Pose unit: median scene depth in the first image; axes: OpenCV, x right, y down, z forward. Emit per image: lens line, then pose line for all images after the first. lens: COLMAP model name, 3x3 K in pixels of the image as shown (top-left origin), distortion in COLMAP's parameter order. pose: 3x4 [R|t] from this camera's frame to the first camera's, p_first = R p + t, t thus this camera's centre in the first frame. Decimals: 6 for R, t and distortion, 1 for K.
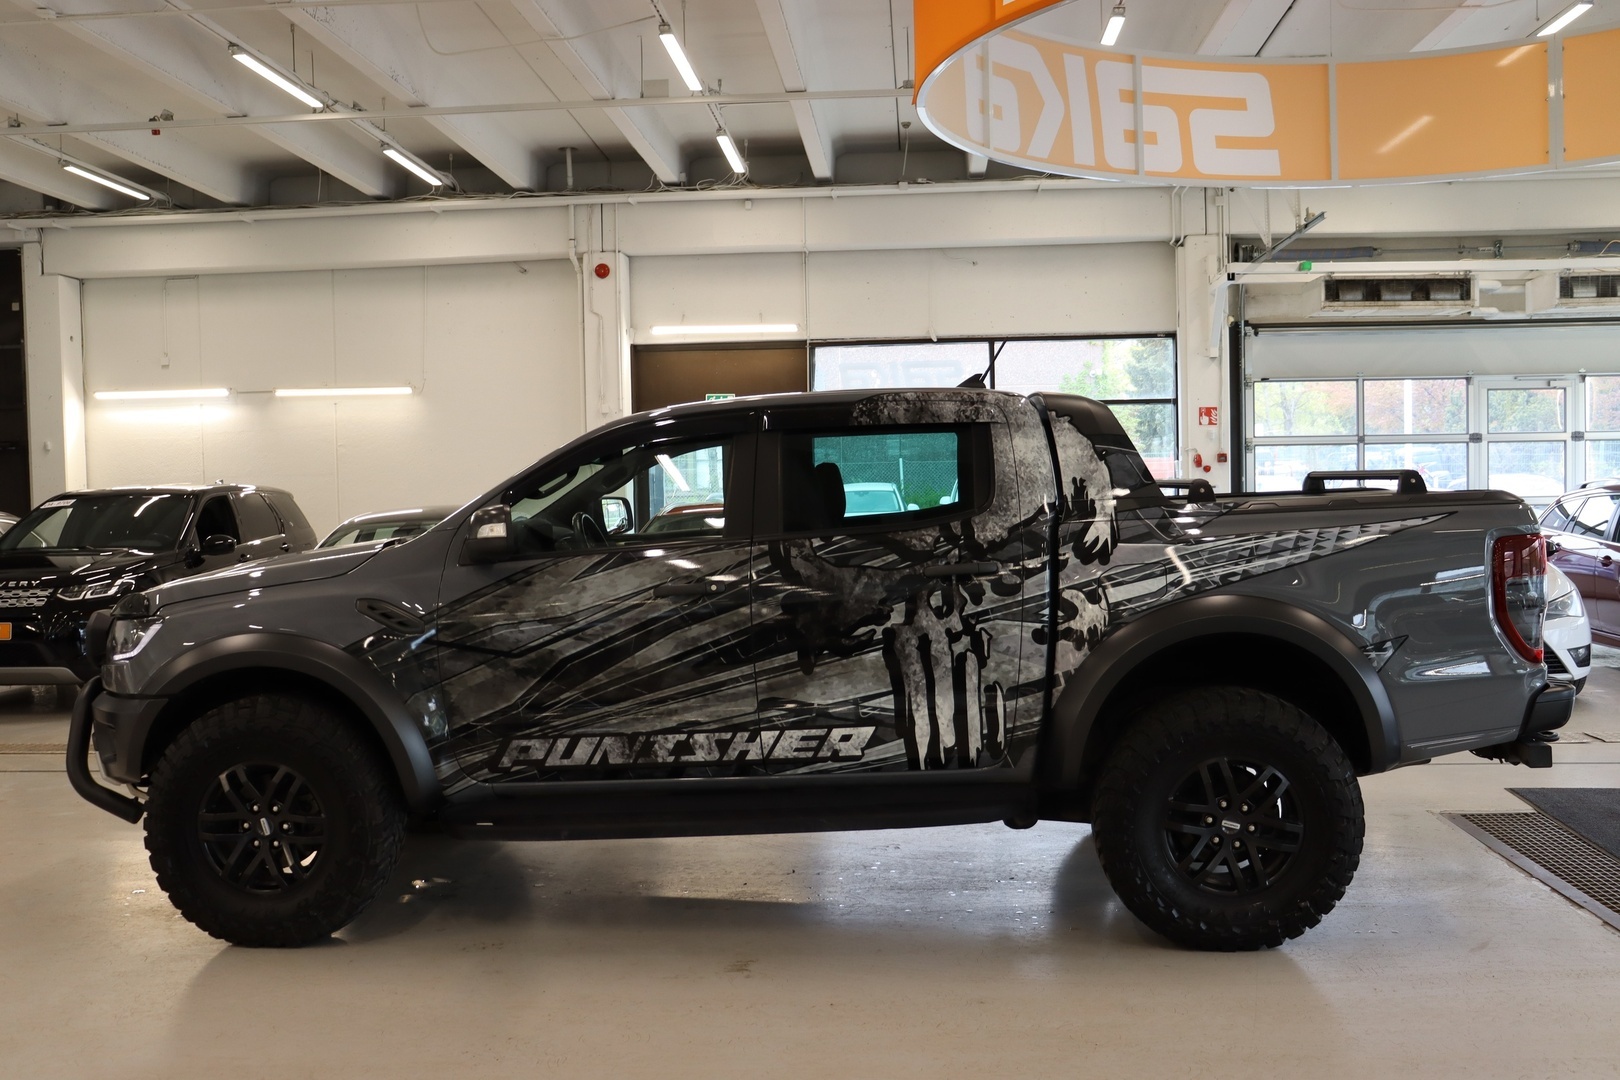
lens RADIAL K [[1587.8, 0, 810.0], [0, 1587.8, 540.0], [0, 0, 1]] dist [-0.101976, 0.009468]
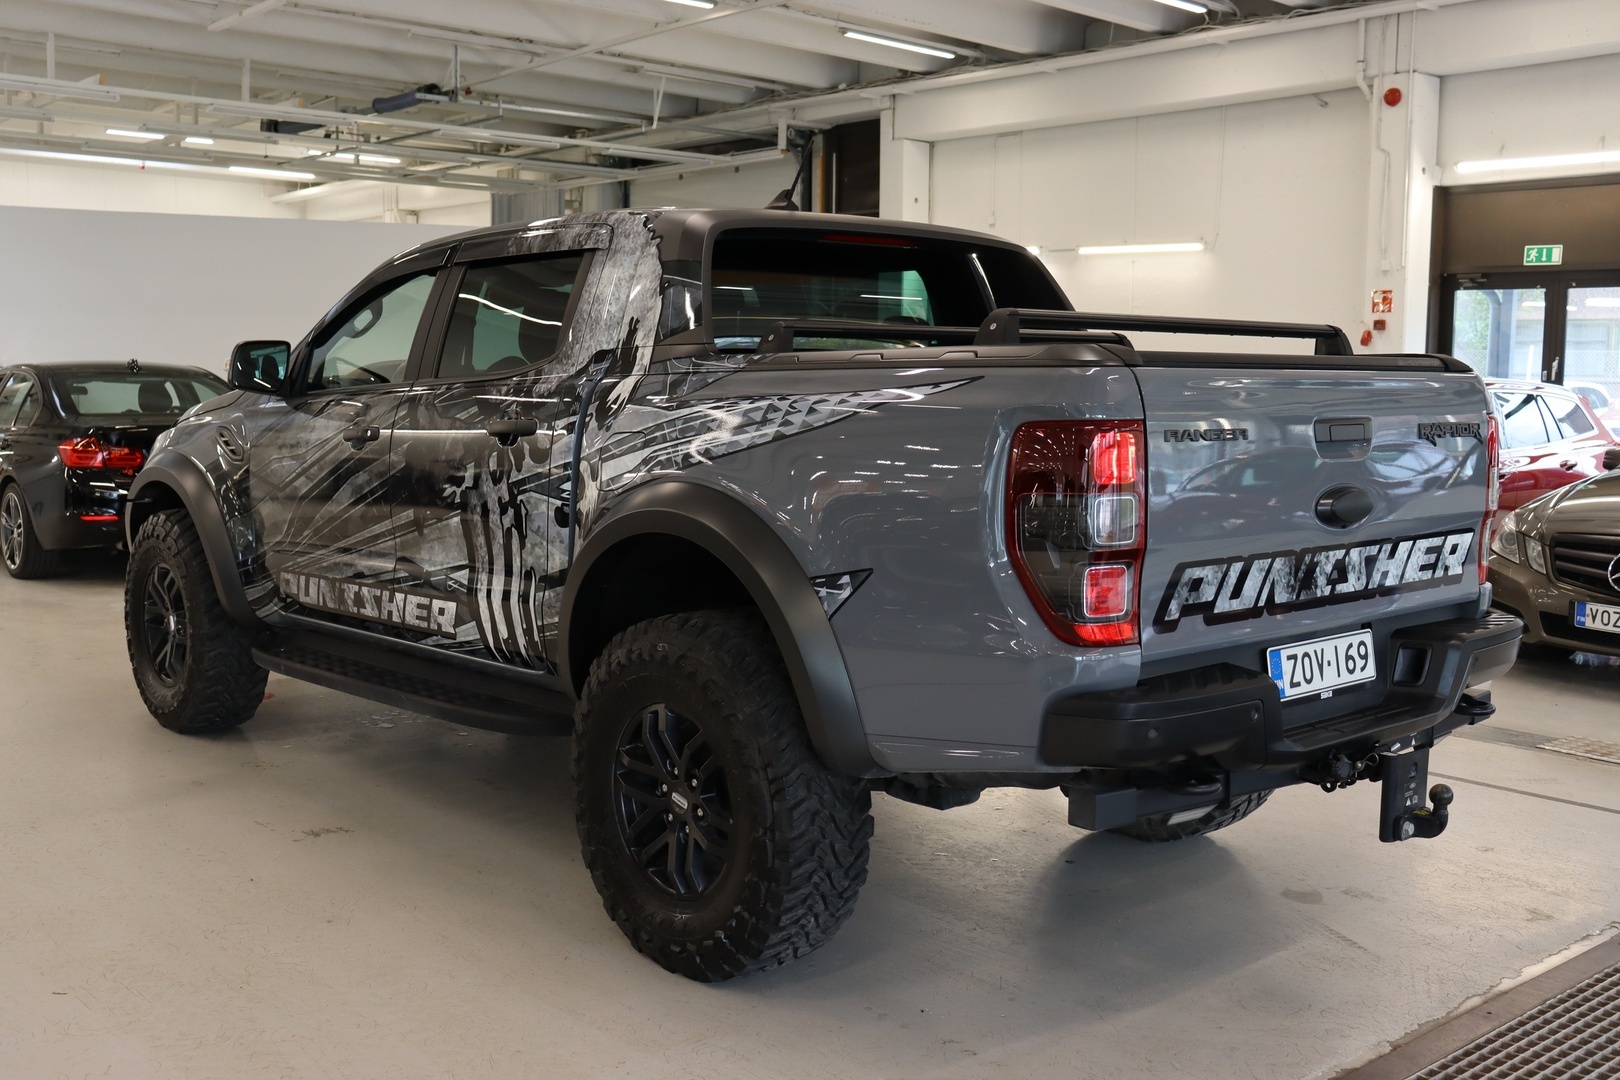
lens RADIAL K [[1632.7, 0, 810.0], [0, 1632.7, 540.0], [0, 0, 1]] dist [-0.034723, 0.021791]
pose [[0.707993, 0.103409, -0.698607, 0.802641], [-0.051154, 0.994132, 0.095312, -0.012070], [0.704364, -0.031744, 0.709129, 0.502094]]
